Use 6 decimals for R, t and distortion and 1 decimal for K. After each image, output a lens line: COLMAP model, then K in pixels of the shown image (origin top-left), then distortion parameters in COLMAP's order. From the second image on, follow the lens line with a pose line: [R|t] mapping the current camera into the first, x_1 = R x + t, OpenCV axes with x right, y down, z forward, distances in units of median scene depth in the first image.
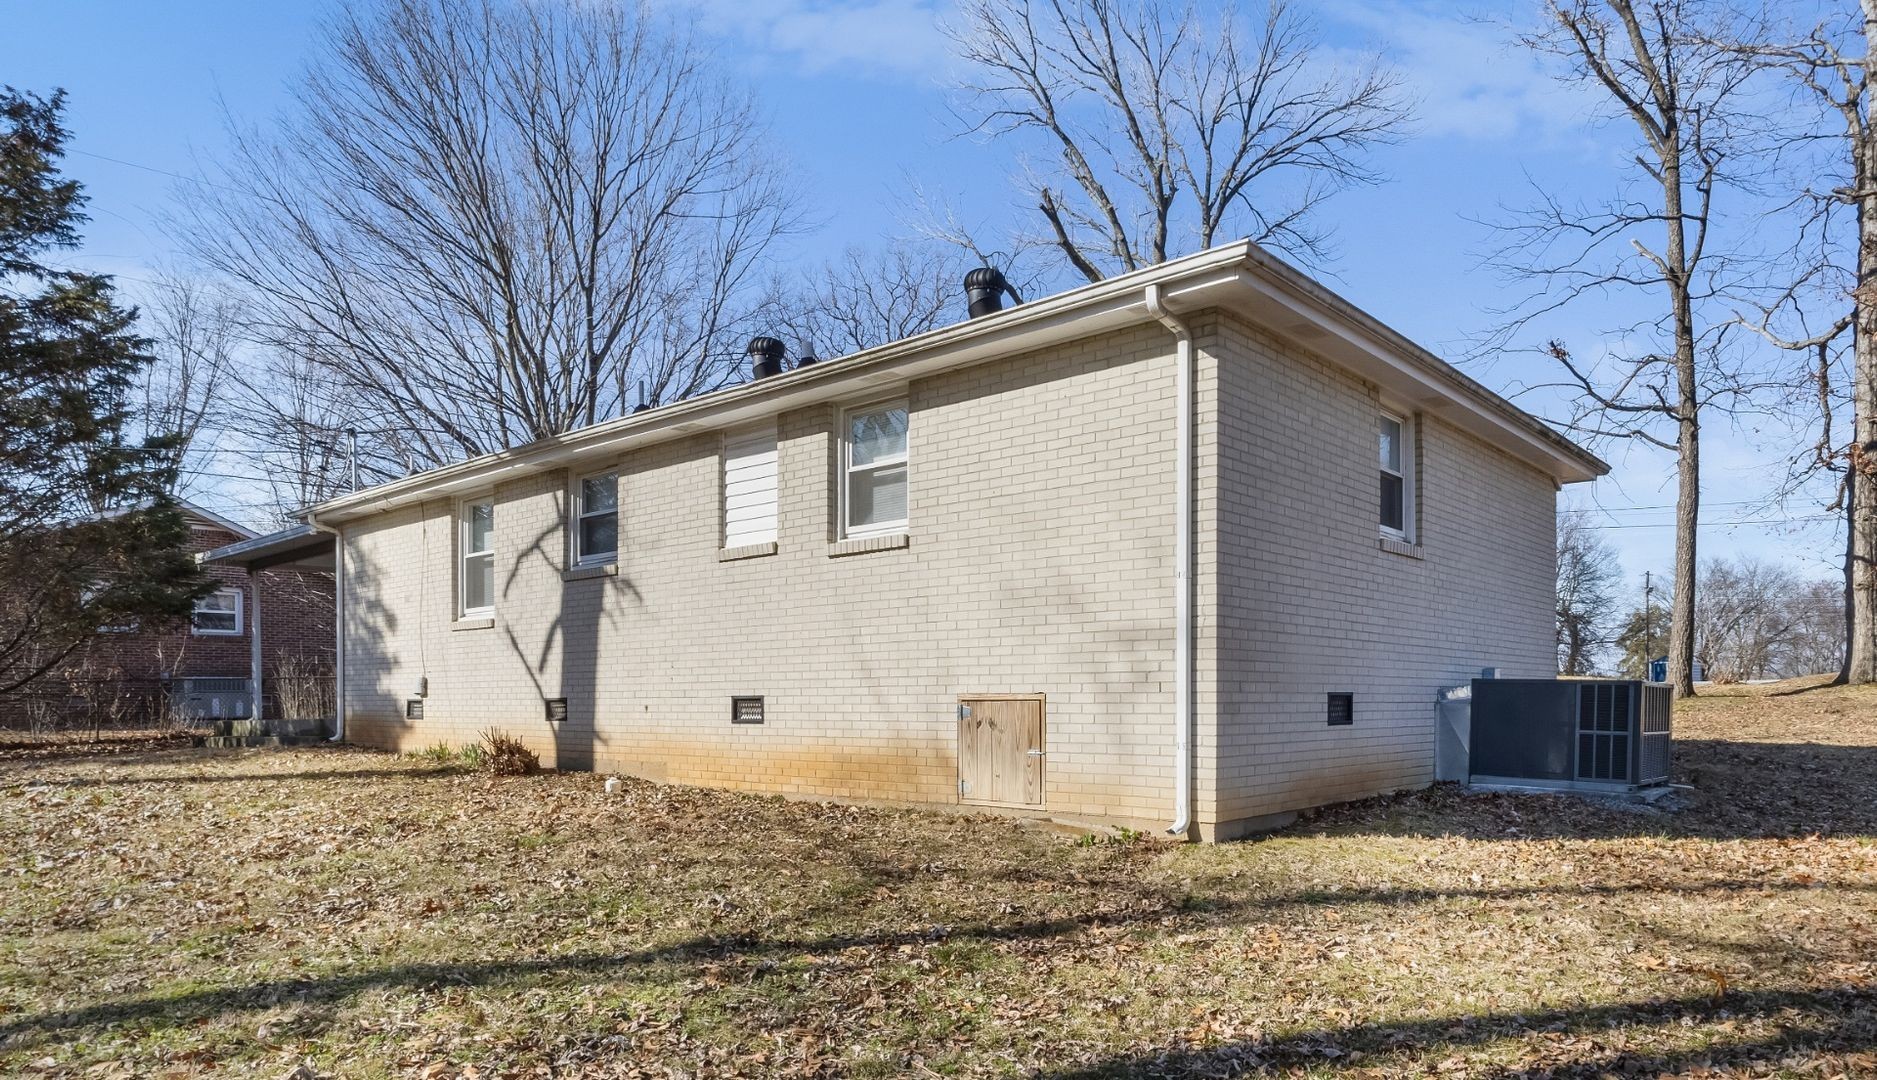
lens RADIAL K [[1157.4, 0, 976.2], [0, 1157.4, 707.3], [0, 0, 1]] dist [0.000553, -0.002397]
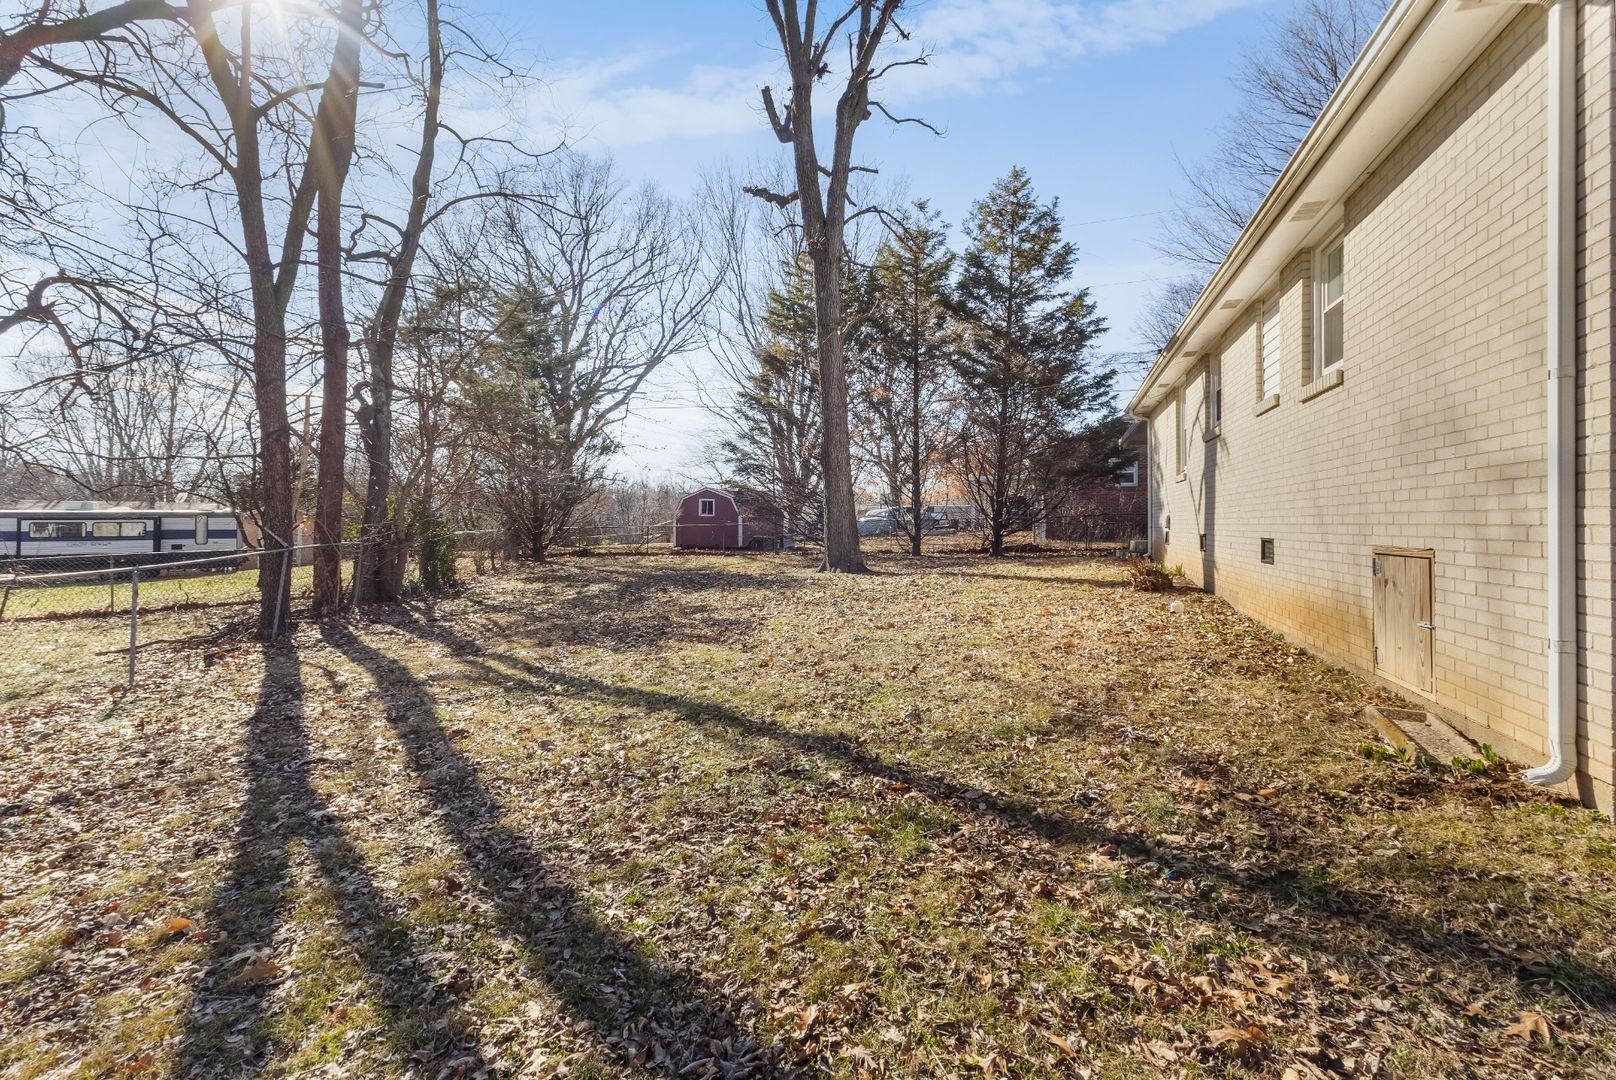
lens RADIAL K [[749.6, 0, 834.5], [0, 749.6, 512.6], [0, 0, 1]] dist [0.003402, 0.000960]
pose [[0.413598, -0.004077, -0.910450, 0.232943], [-0.012481, 0.999871, -0.010147, -0.017845], [0.910374, 0.015560, 0.413494, 0.283598]]
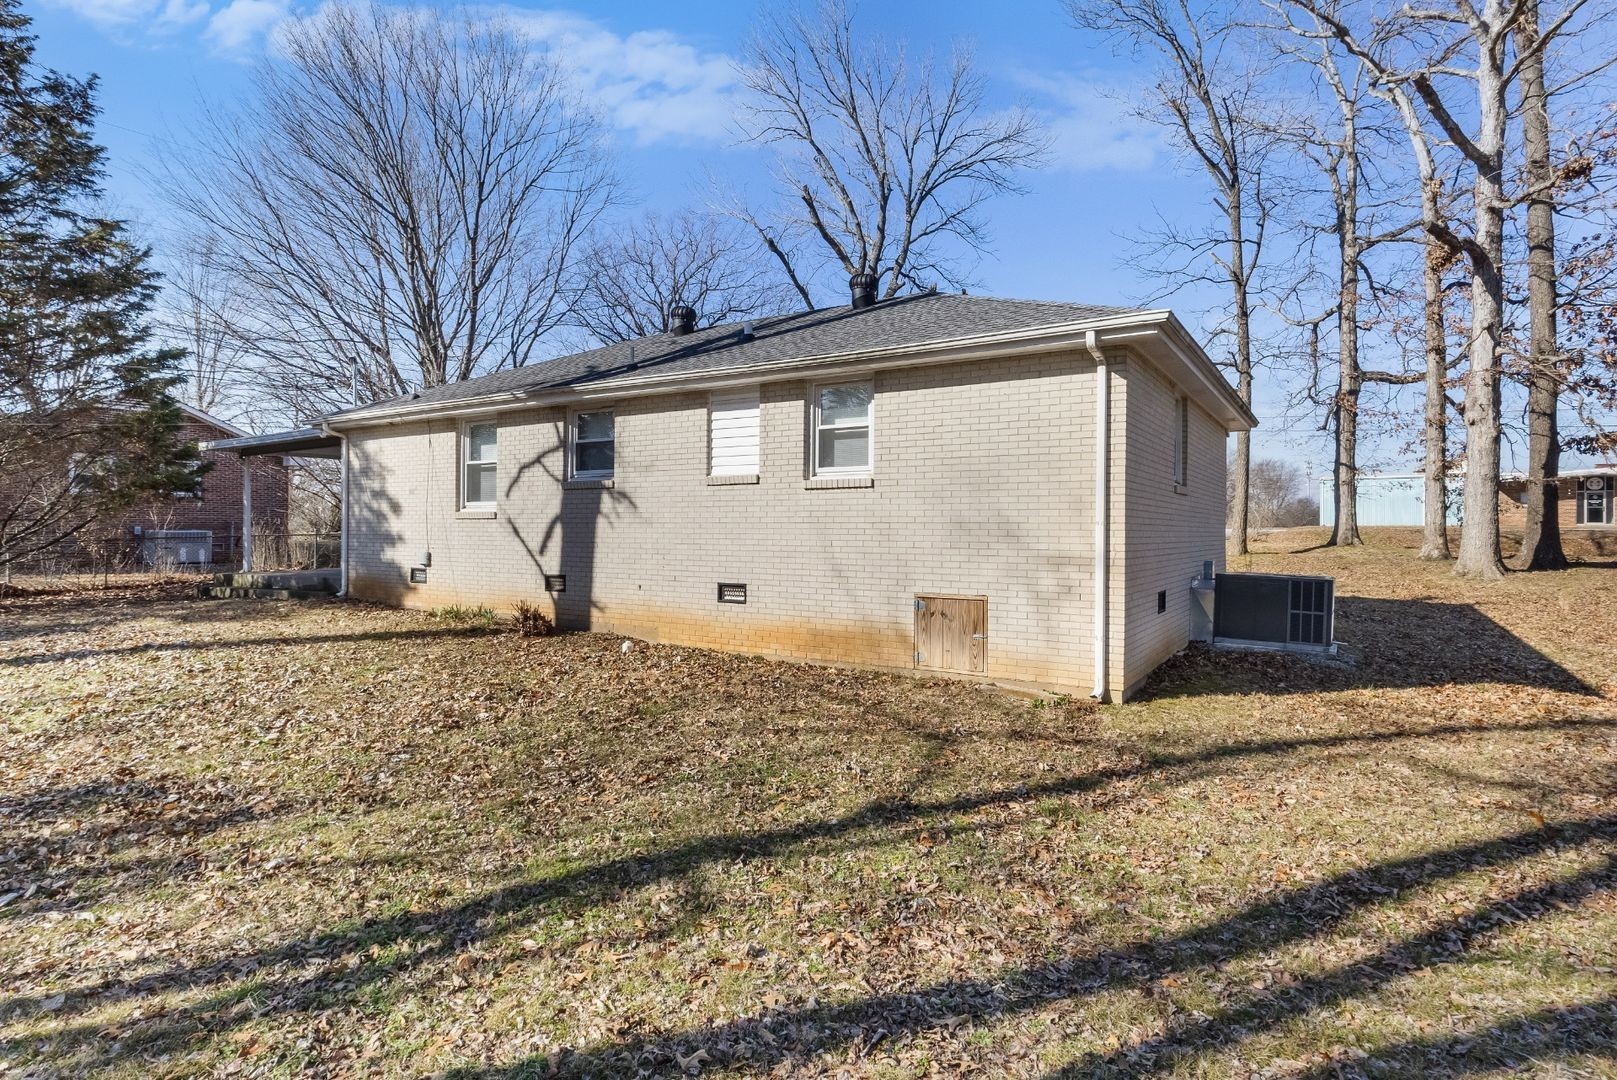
lens RADIAL K [[826.8, 0, 809.9], [0, 826.8, 532.5], [0, 0, 1]] dist [-0.003629, 0.002602]
pose [[0.990393, 0.009682, 0.137940, -0.202984], [-0.009338, 0.999951, -0.003135, -0.057405], [-0.137963, 0.001817, 0.990436, -0.000226]]
